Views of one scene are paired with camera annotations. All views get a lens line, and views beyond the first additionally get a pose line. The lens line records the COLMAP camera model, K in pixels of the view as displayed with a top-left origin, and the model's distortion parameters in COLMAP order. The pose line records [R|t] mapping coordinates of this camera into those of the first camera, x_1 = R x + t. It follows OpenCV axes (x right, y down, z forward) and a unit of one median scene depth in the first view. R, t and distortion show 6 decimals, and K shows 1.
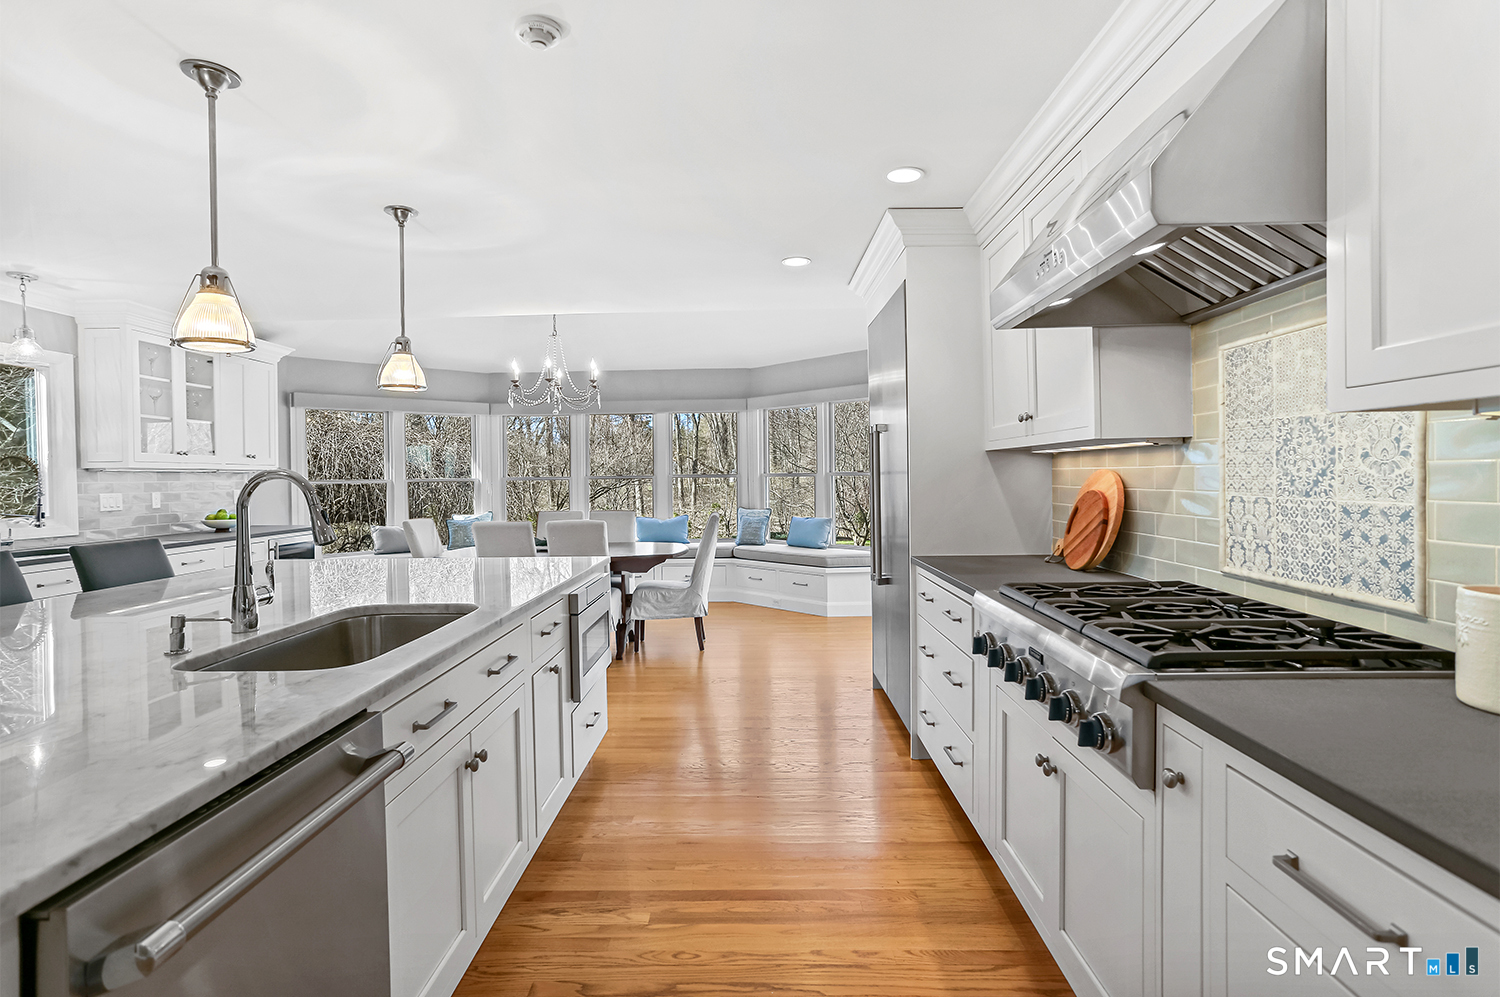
lens RADIAL K [[731.4, 0, 747.4], [0, 731.4, 488.7], [0, 0, 1]] dist [-0.053225, 0.029244]
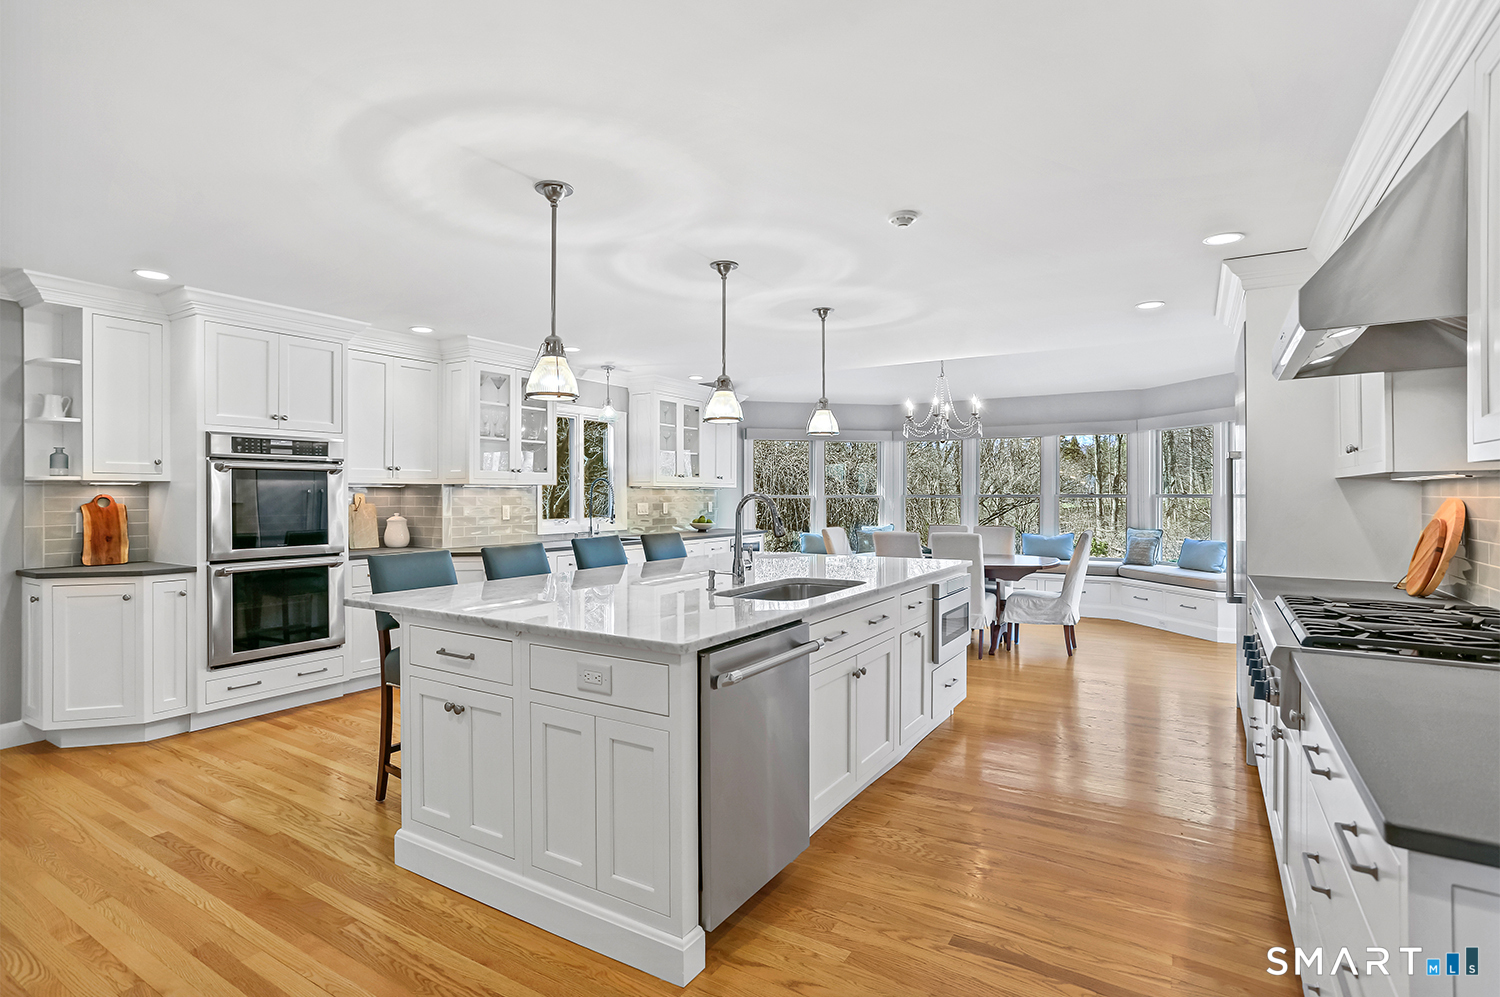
lens RADIAL K [[723.1, 0, 749.6], [0, 723.1, 490.9], [0, 0, 1]] dist [-0.002516, -0.000053]
pose [[0.854894, 0.008665, -0.518731, 0.086029], [-0.018265, 0.999743, -0.013403, -0.002864], [0.518481, 0.020933, 0.854833, -0.179758]]
